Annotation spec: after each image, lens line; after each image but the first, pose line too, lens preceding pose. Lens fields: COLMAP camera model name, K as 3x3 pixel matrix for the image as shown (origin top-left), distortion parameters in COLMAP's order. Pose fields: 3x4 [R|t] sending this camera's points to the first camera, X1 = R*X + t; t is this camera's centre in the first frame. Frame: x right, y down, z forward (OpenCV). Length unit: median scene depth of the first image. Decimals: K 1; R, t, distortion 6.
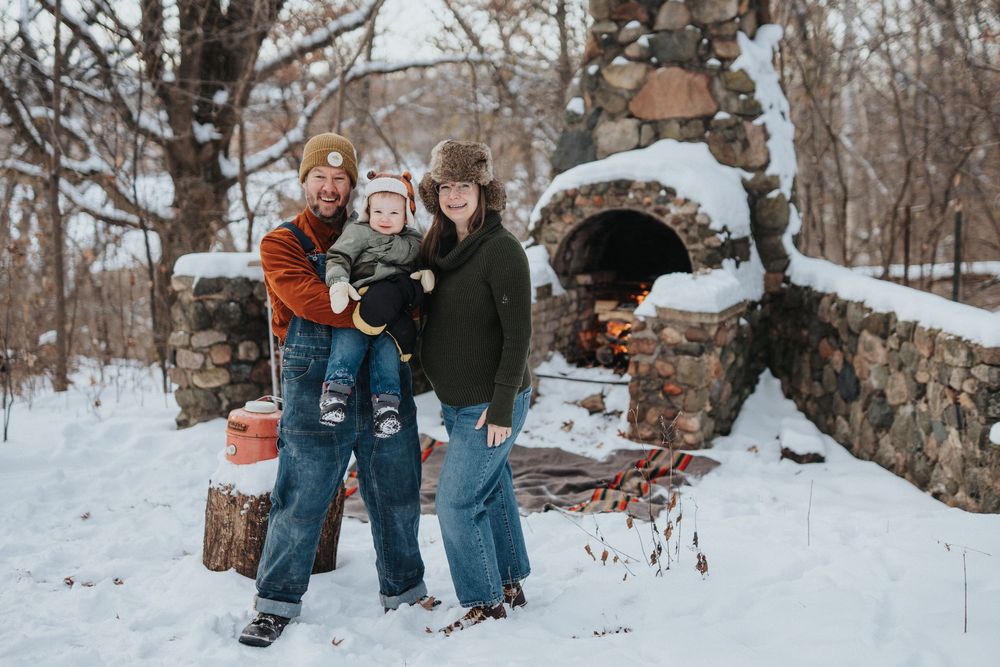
lens RADIAL K [[1449.1, 0, 499.5], [0, 1449.1, 320.9], [0, 0, 1]] dist [0.014126, -0.010818]
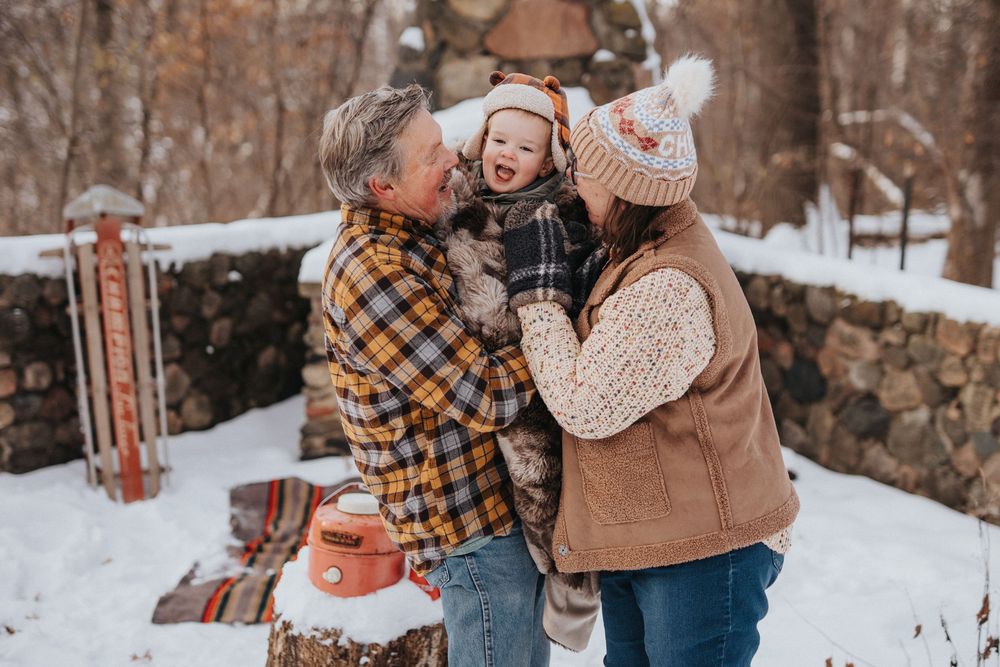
lens RADIAL K [[1543.5, 0, 500.0], [0, 1543.5, 333.5], [0, 0, 1]] dist [-0.000414, 0.000228]
pose [[0.937660, -0.040175, 0.345224, -0.218998], [0.024363, 0.998451, 0.050020, -0.032110], [-0.346698, -0.038491, 0.937187, 0.210996]]
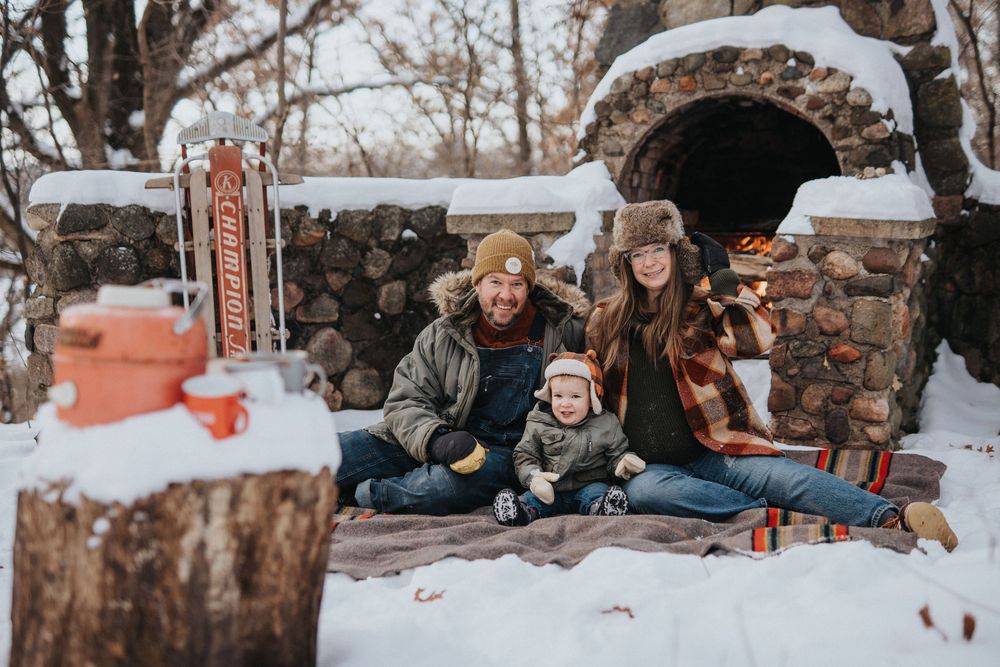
lens RADIAL K [[1456.1, 0, 476.0], [0, 1456.1, 333.0], [0, 0, 1]] dist [0.012002, 0.030276]
pose [[0.999188, -0.030561, 0.026266, -0.048185], [0.031889, 0.998150, -0.051760, 0.060820], [-0.024635, 0.052556, 0.998314, 0.361426]]
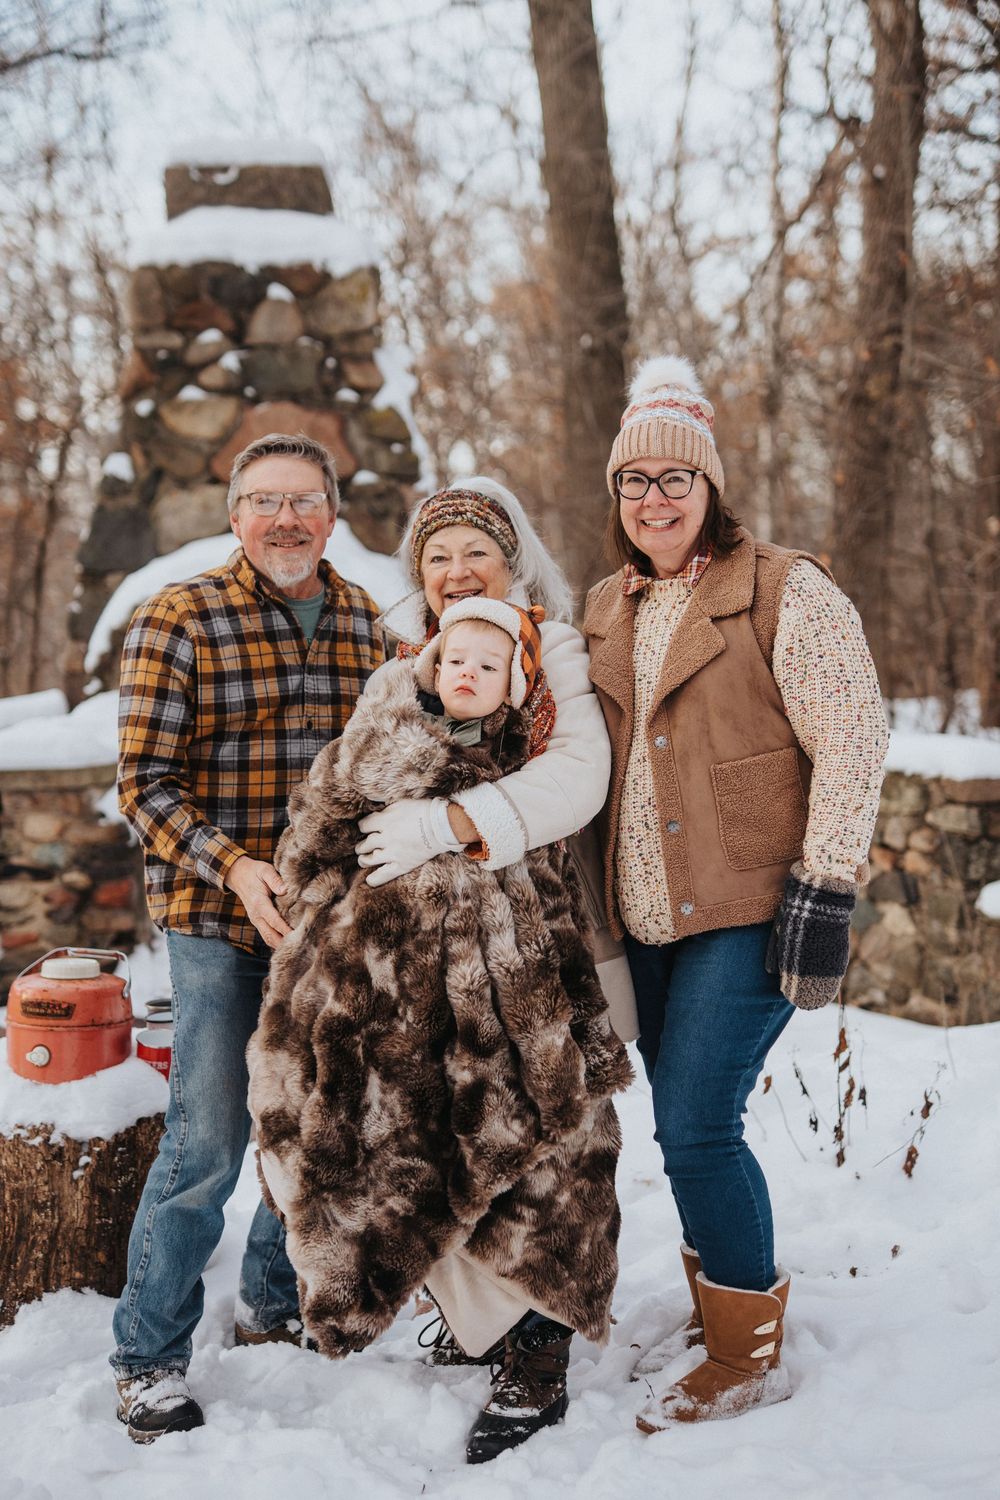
lens RADIAL K [[2074.4, 0, 508.6], [0, 2074.4, 759.3], [0, 0, 1]] dist [-0.002401, 0.033803]
pose [[0.887991, -0.065761, 0.455134, -0.229581], [0.084972, 0.996144, -0.021855, 0.008991], [-0.451942, 0.058081, 0.890155, 0.166720]]
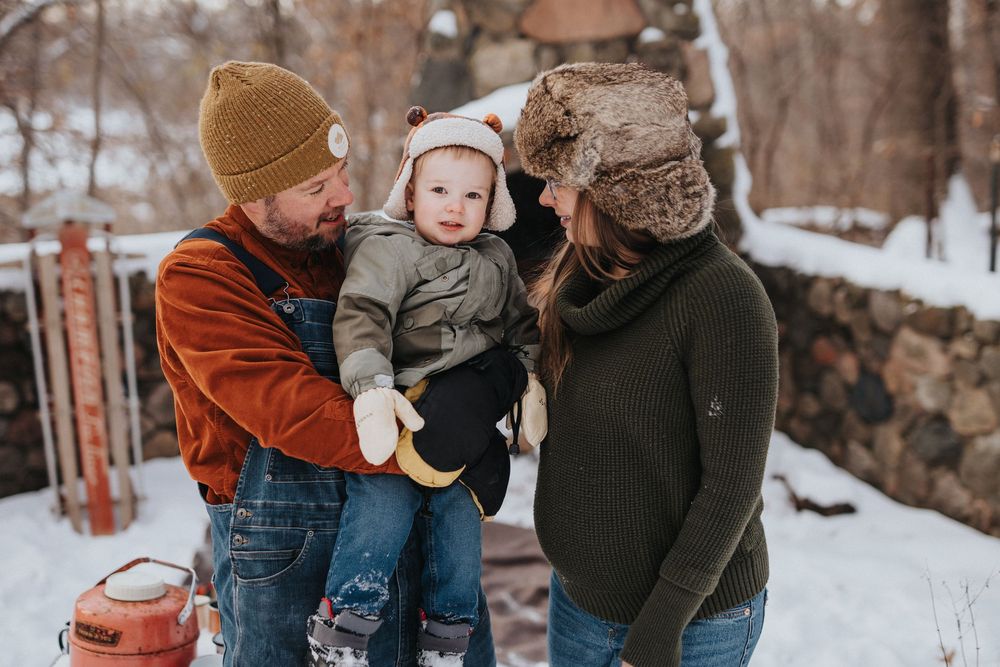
lens RADIAL K [[1464.7, 0, 498.0], [0, 1464.7, 336.1], [0, 0, 1]] dist [-0.012815, 0.007063]
pose [[0.975645, -0.048896, 0.213837, -0.093460], [0.038984, 0.997972, 0.050328, -0.031365], [-0.215864, -0.040766, 0.975572, 0.302483]]
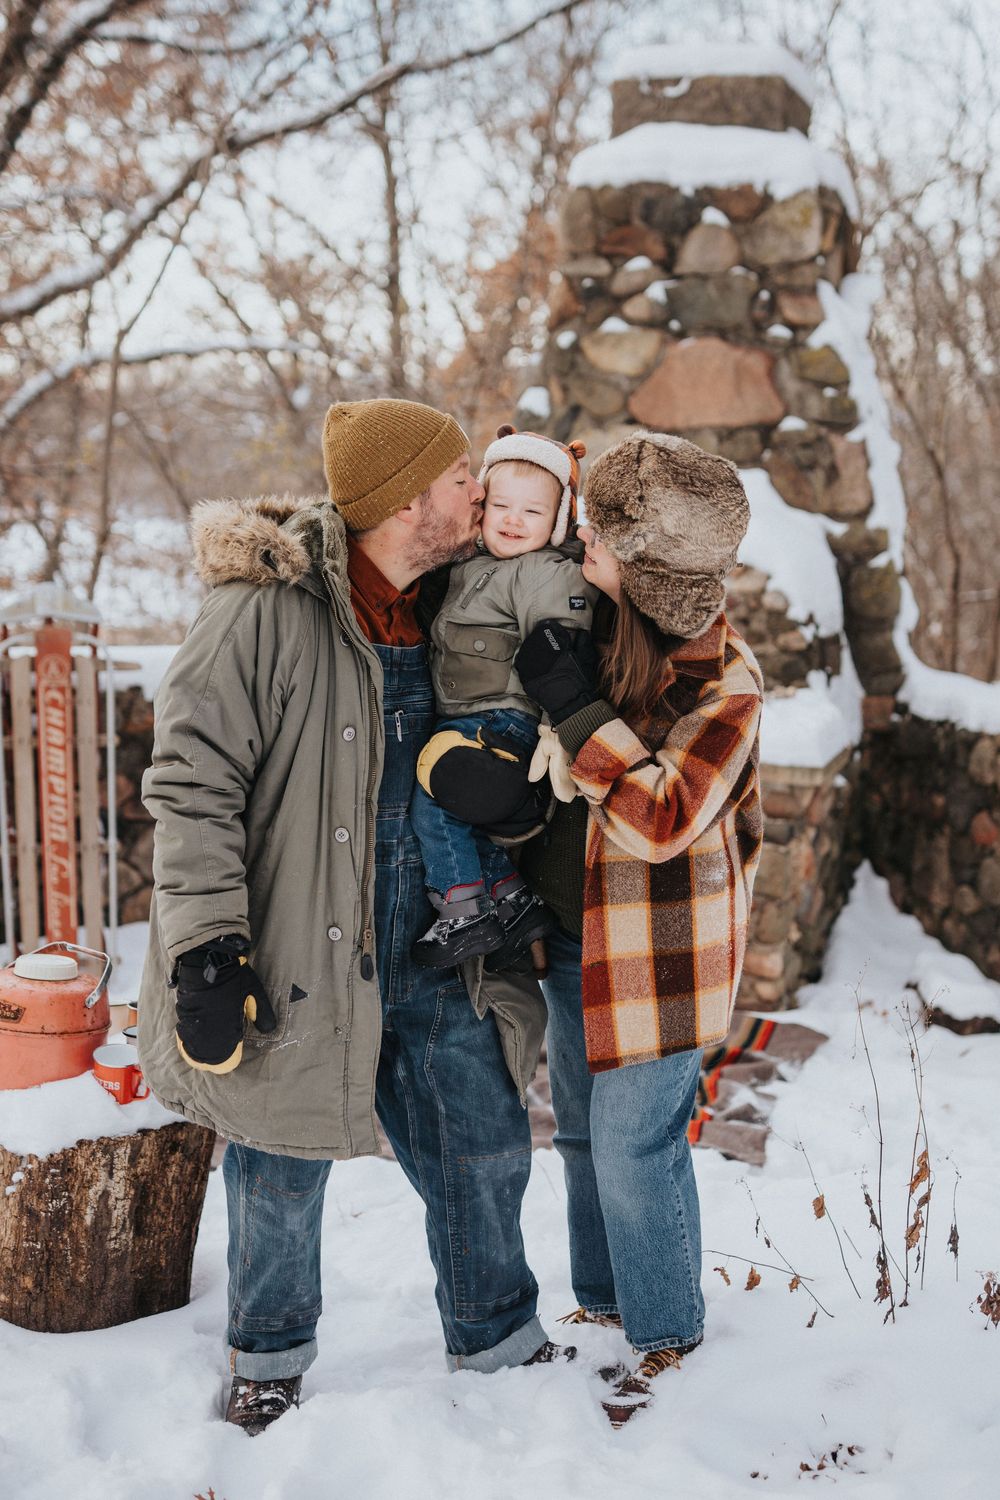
lens RADIAL K [[2152.7, 0, 518.3], [0, 2152.7, 713.8], [0, 0, 1]] dist [0.000426, 0.059059]
pose [[0.992600, 0.011259, 0.120905, -0.061548], [-0.008901, 0.999760, -0.020027, -0.007828], [-0.121101, 0.018803, 0.992462, 0.169347]]
